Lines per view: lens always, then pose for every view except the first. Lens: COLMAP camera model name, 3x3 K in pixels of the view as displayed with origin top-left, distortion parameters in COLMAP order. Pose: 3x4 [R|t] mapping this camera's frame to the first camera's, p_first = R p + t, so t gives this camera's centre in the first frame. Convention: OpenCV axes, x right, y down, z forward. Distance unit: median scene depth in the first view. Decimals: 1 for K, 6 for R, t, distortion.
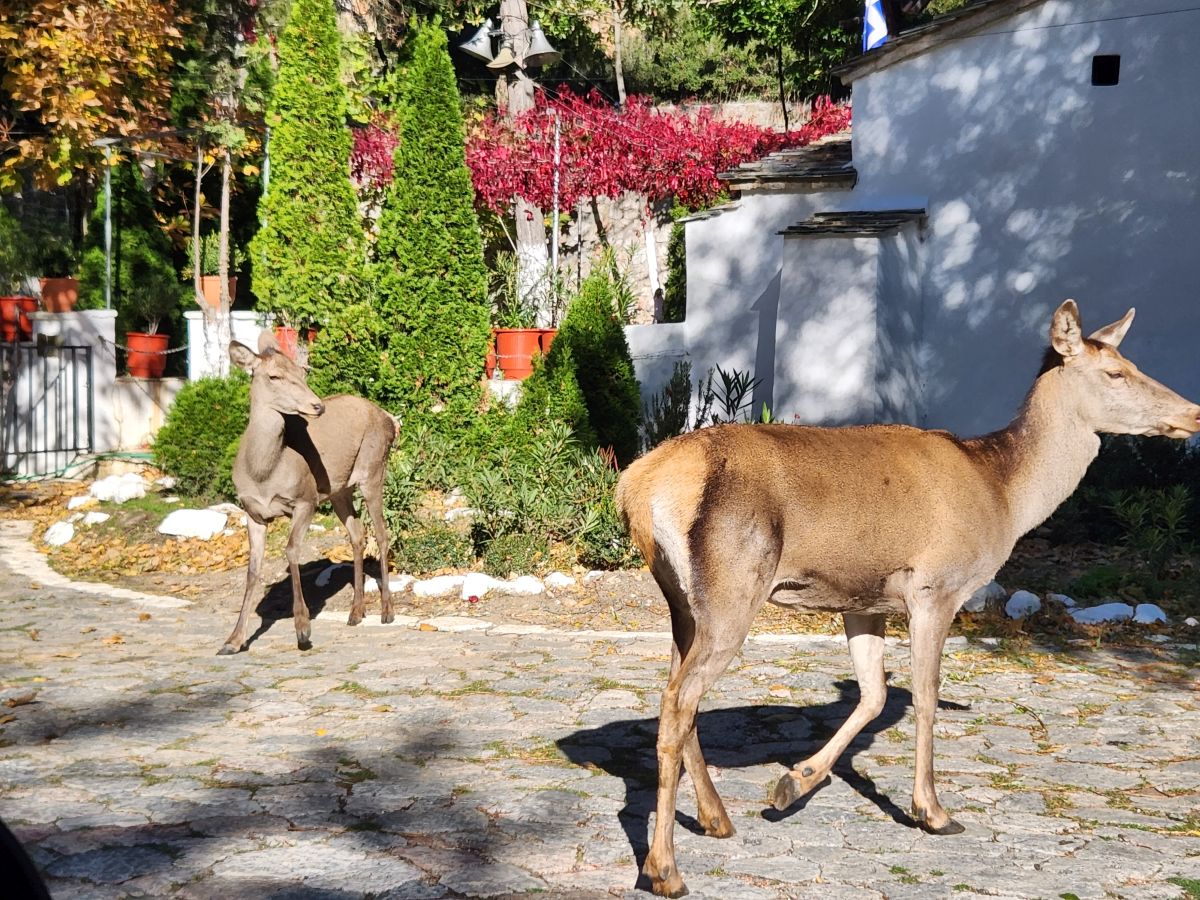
lens RADIAL K [[2098.1, 0, 600.0], [0, 2098.1, 450.0], [0, 0, 1]] dist [0.115280, -0.170487]
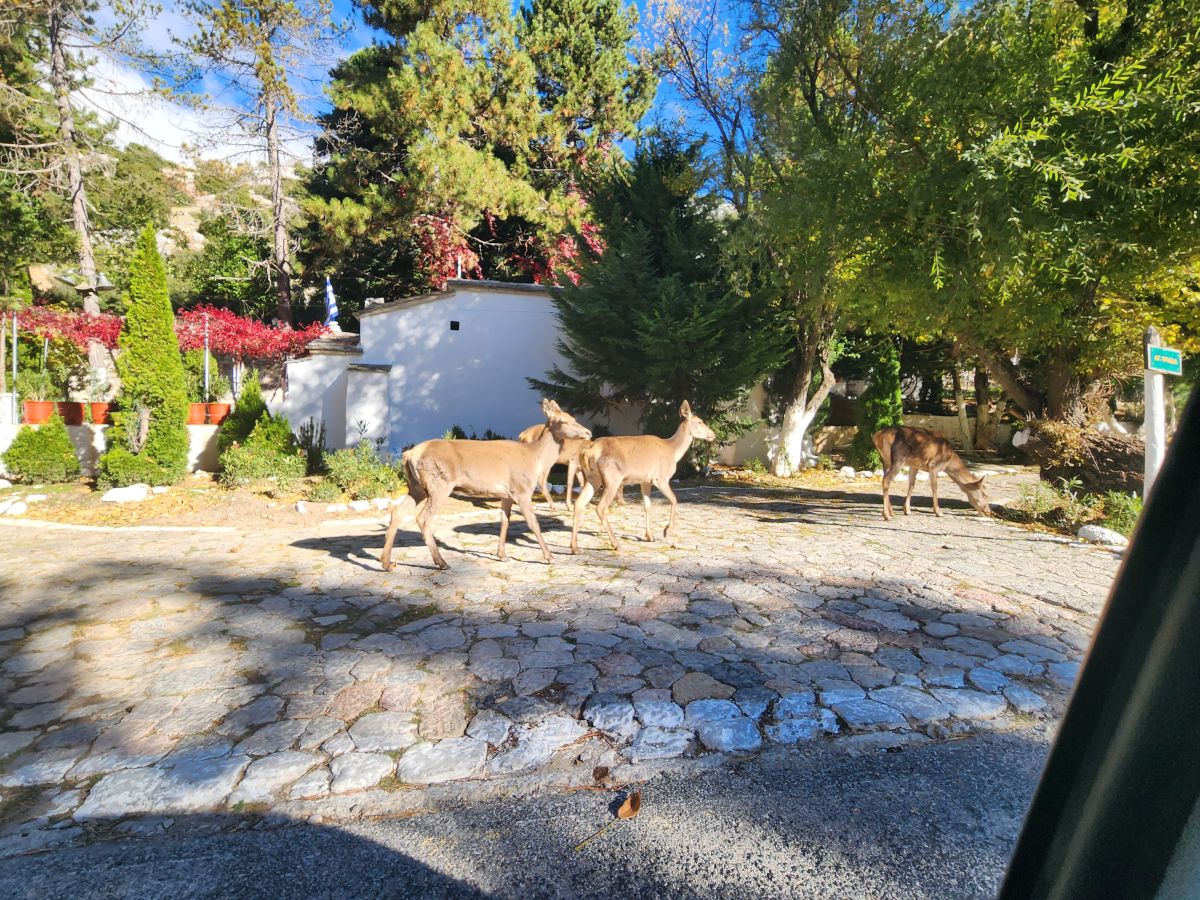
lens RADIAL K [[600.3, 0, 601.3], [0, 600.3, 438.4], [0, 0, 1]] dist [0.018764, 0.000114]
pose [[0.639655, -0.028952, 0.768117, -0.292501], [0.037790, 0.999267, 0.006194, -0.005077], [-0.767733, 0.025065, 0.640280, 0.224737]]
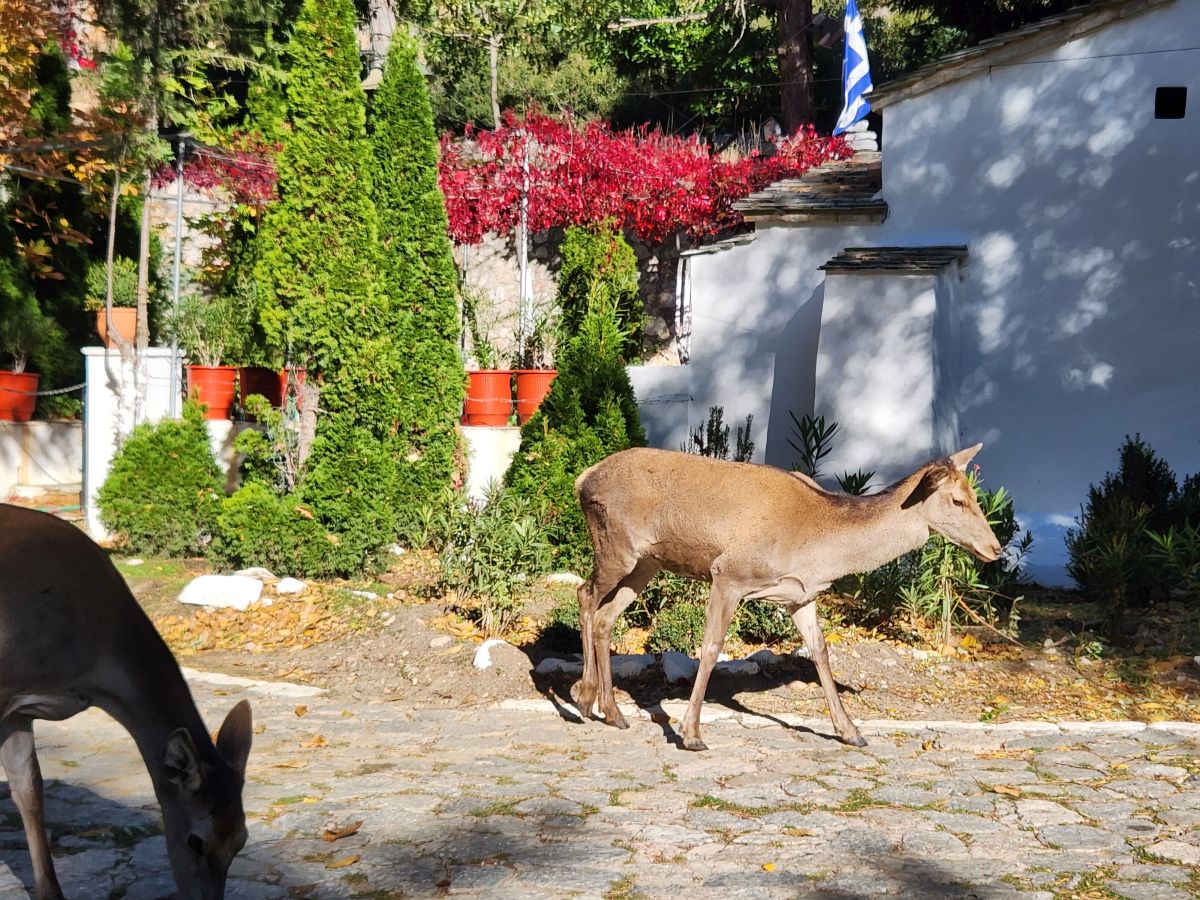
lens RADIAL K [[2098.1, 0, 600.0], [0, 2098.1, 450.0], [0, 0, 1]] dist [0.115280, -0.170487]
pose [[0.984777, 0.003704, 0.173780, -0.159838], [0.000222, 0.999745, -0.022568, -0.002788], [-0.173820, 0.022263, 0.984526, 0.106395]]
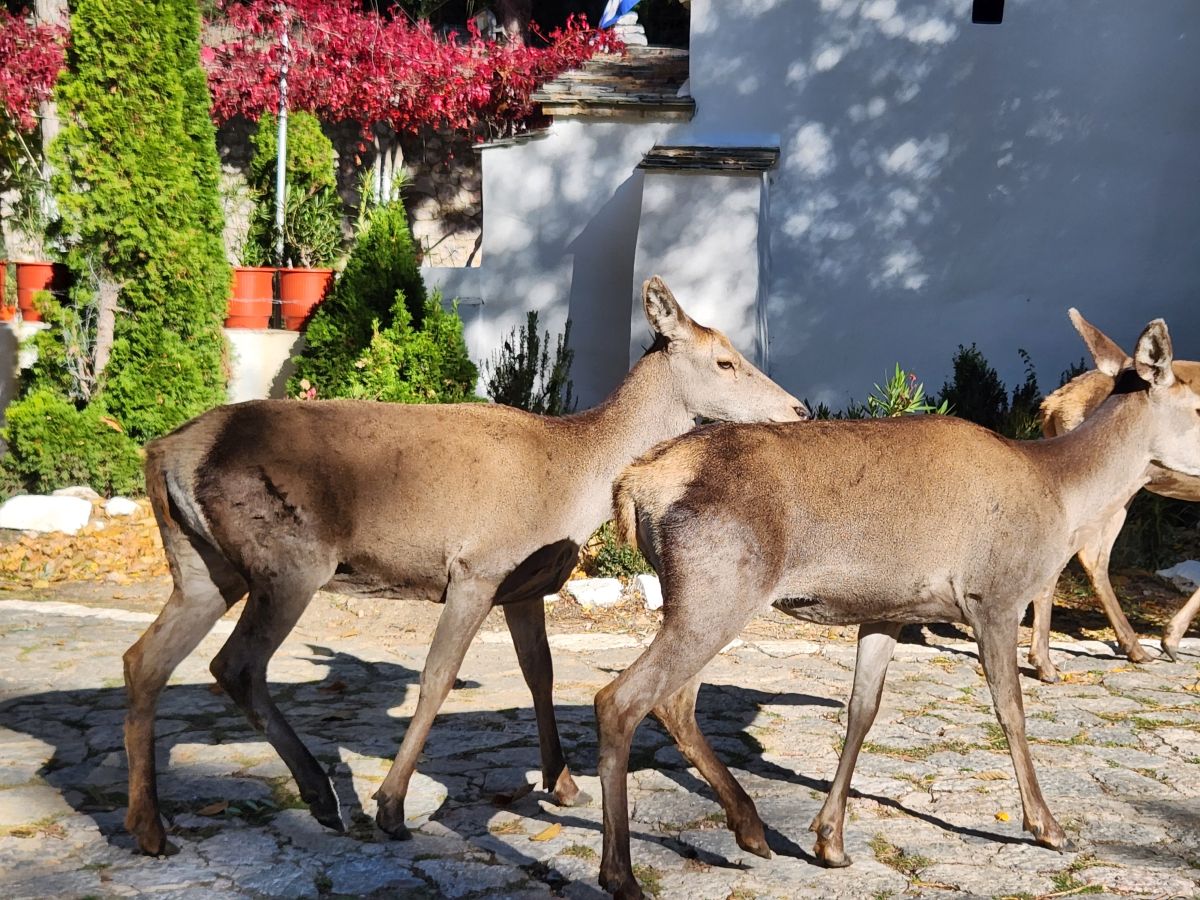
lens RADIAL K [[2098.1, 0, 600.0], [0, 2098.1, 450.0], [0, 0, 1]] dist [0.115280, -0.170487]
pose [[0.918581, -0.007226, 0.395166, -0.259049], [-0.001605, 0.999756, 0.022012, -0.004285], [-0.395229, -0.020855, 0.918346, 0.190078]]
